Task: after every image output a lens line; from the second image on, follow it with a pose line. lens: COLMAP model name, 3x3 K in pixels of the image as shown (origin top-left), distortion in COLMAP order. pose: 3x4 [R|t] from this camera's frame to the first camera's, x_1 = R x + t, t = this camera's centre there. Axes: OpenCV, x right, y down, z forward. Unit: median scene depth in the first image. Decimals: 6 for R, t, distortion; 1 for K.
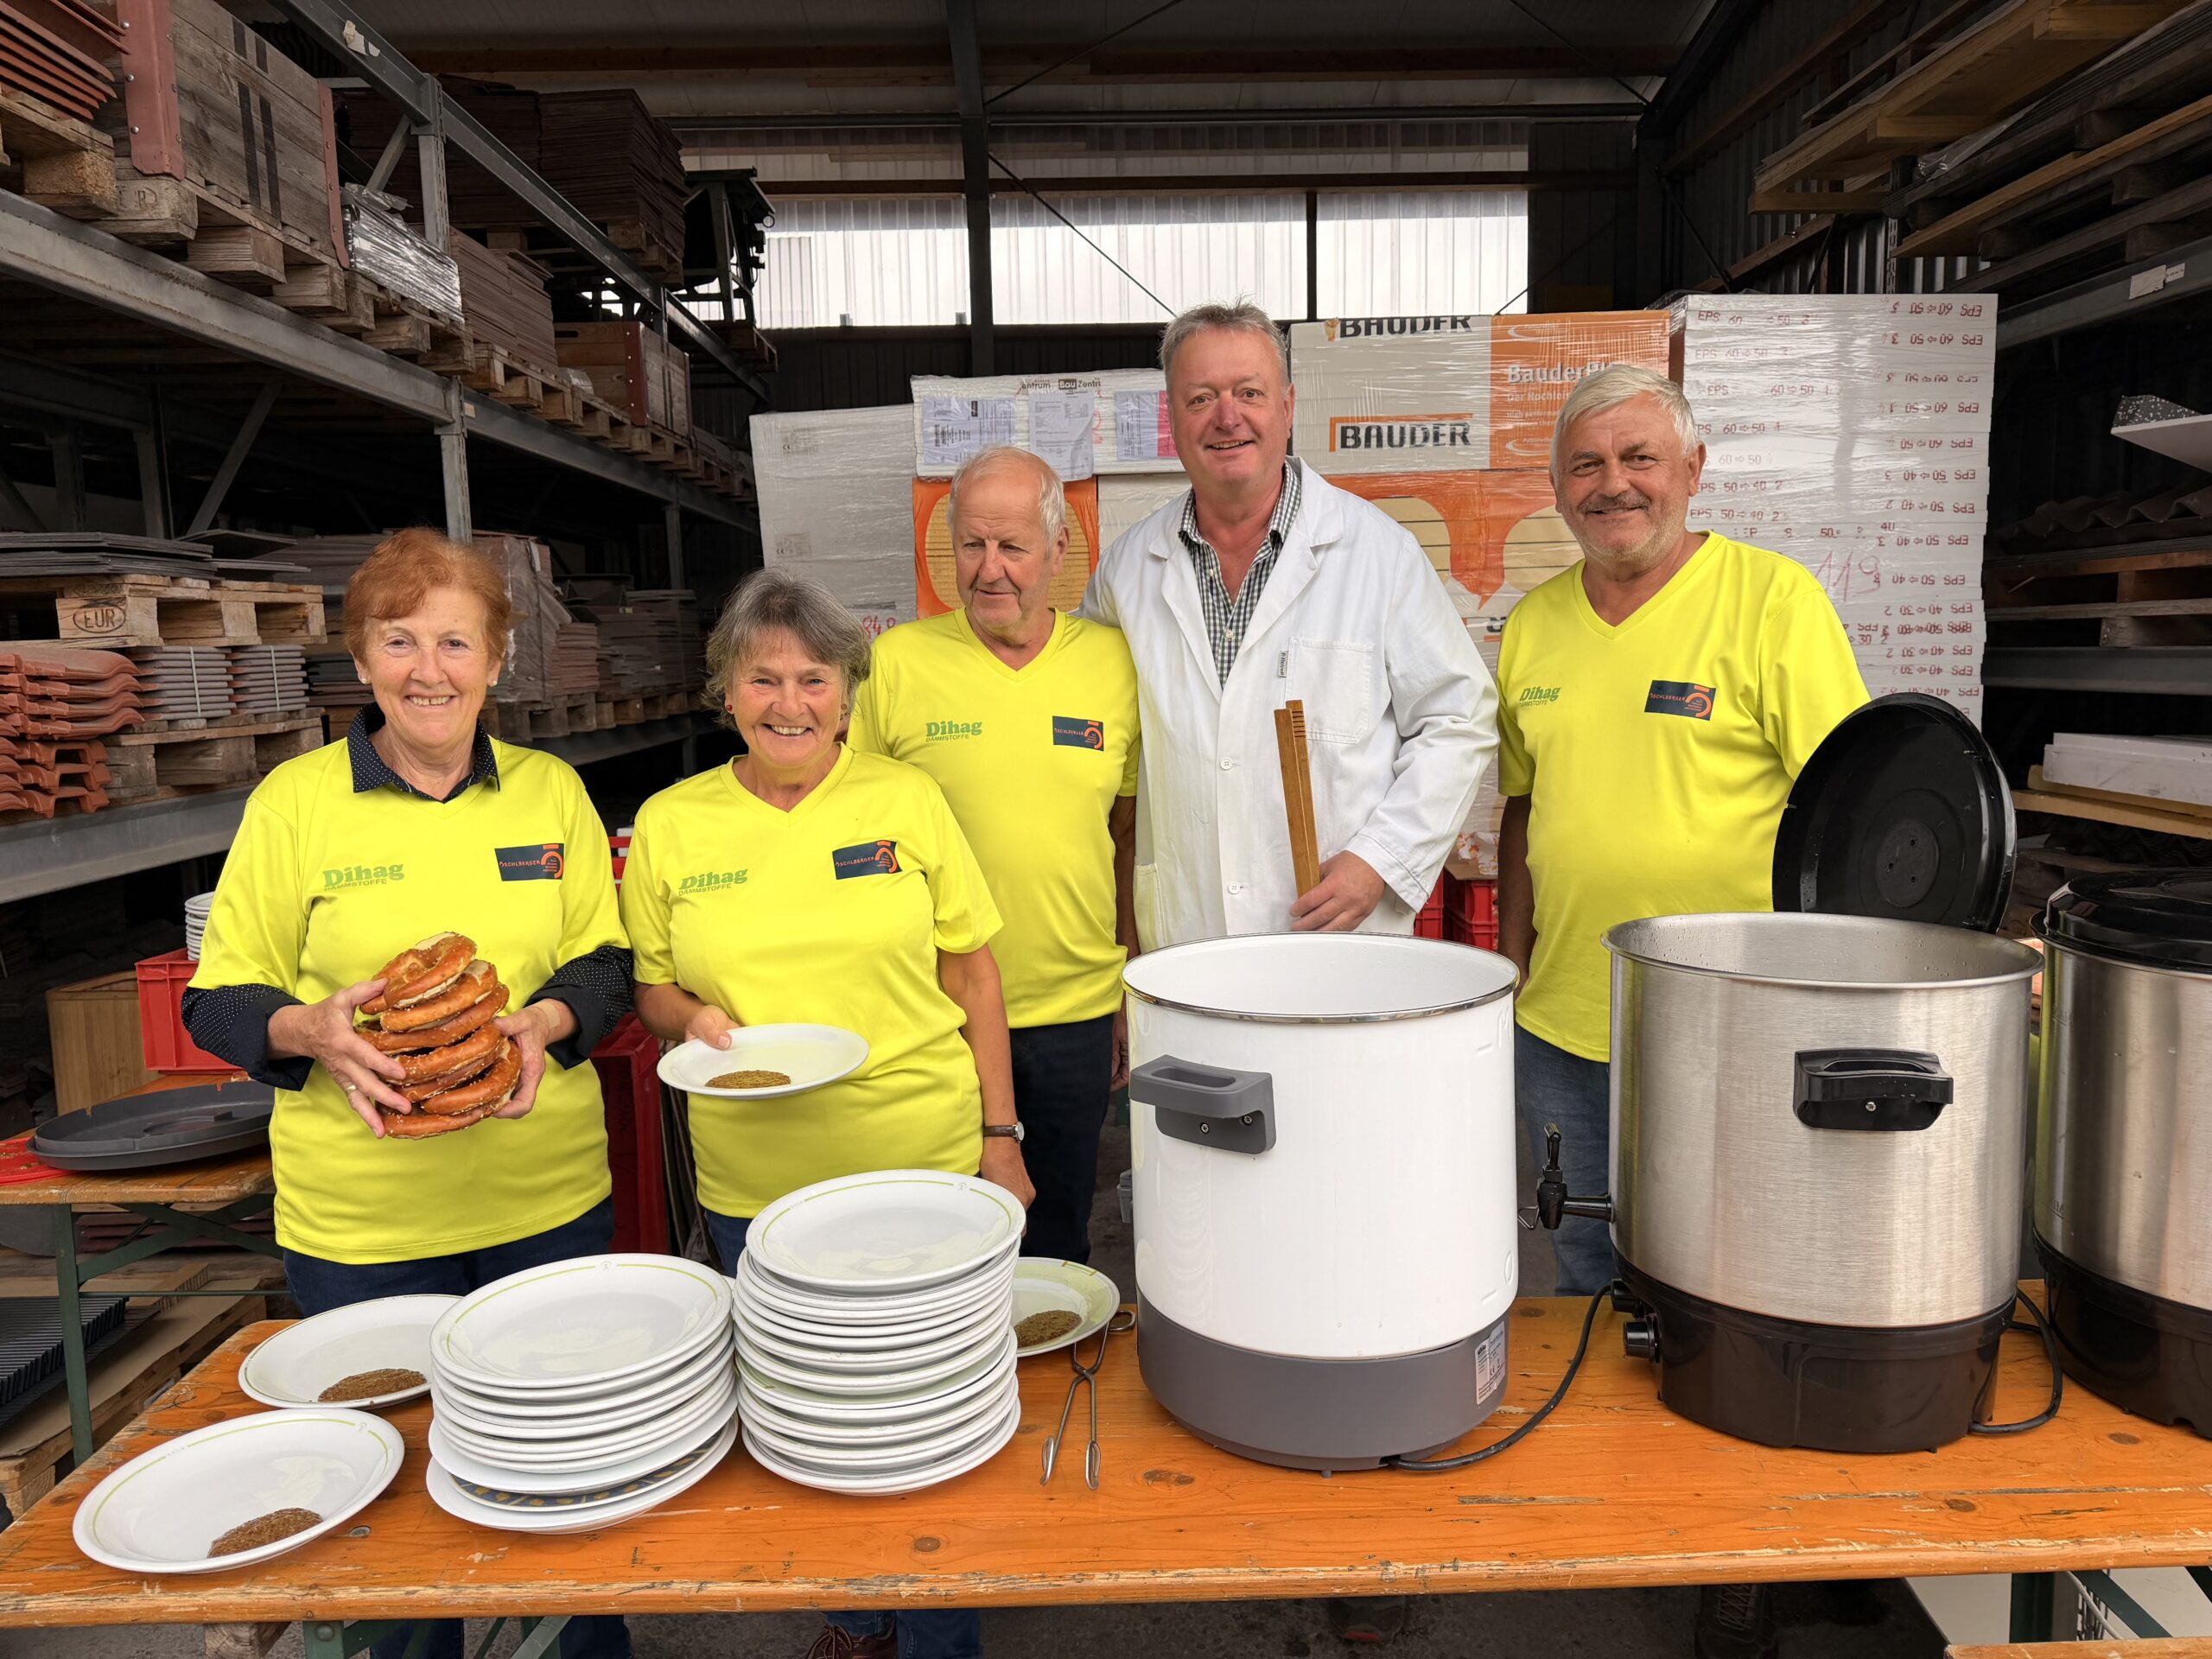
lens RADIAL K [[1557.8, 0, 1100.3], [0, 1557.8, 830.9], [0, 0, 1]] dist [-0.011004, -0.009498]
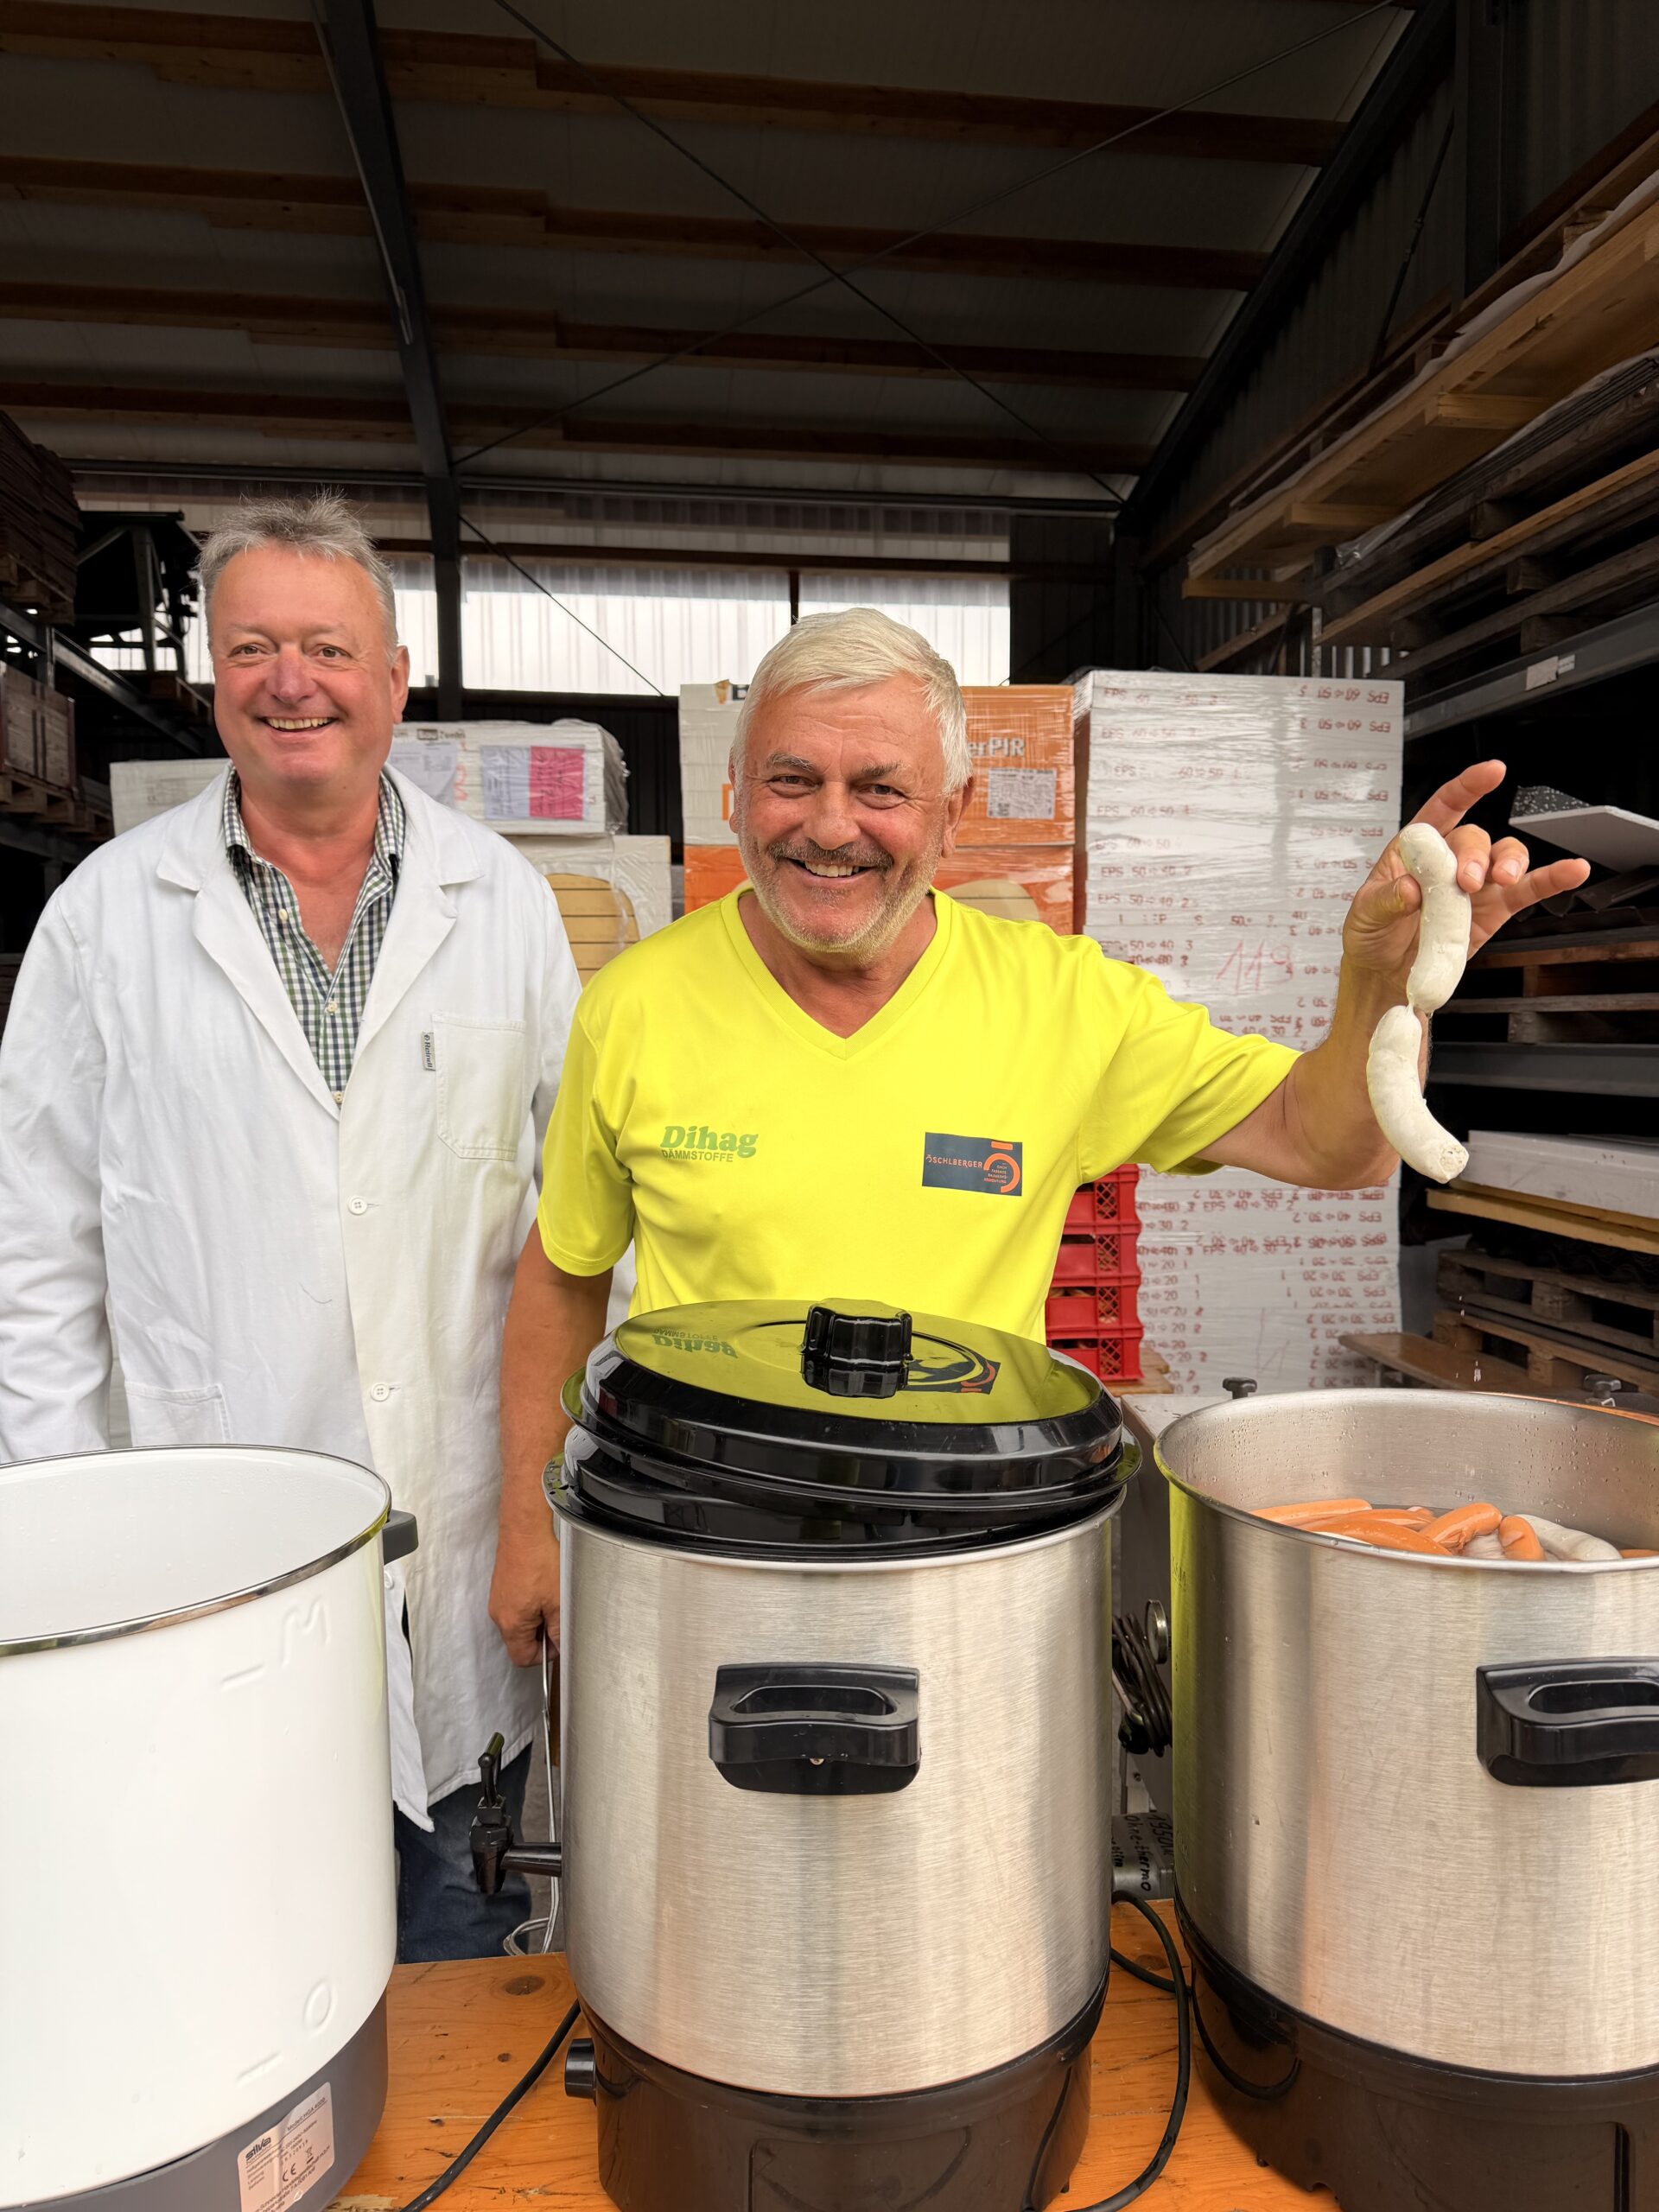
lens RADIAL K [[1557.8, 0, 839.9], [0, 1557.8, 1103.5], [0, 0, 1]] dist [-0.011004, -0.009498]
pose [[0.992764, 0.010239, 0.119645, 0.088258], [-0.002111, 0.997692, -0.067864, -0.010954], [-0.120064, 0.067121, 0.990495, 0.069325]]
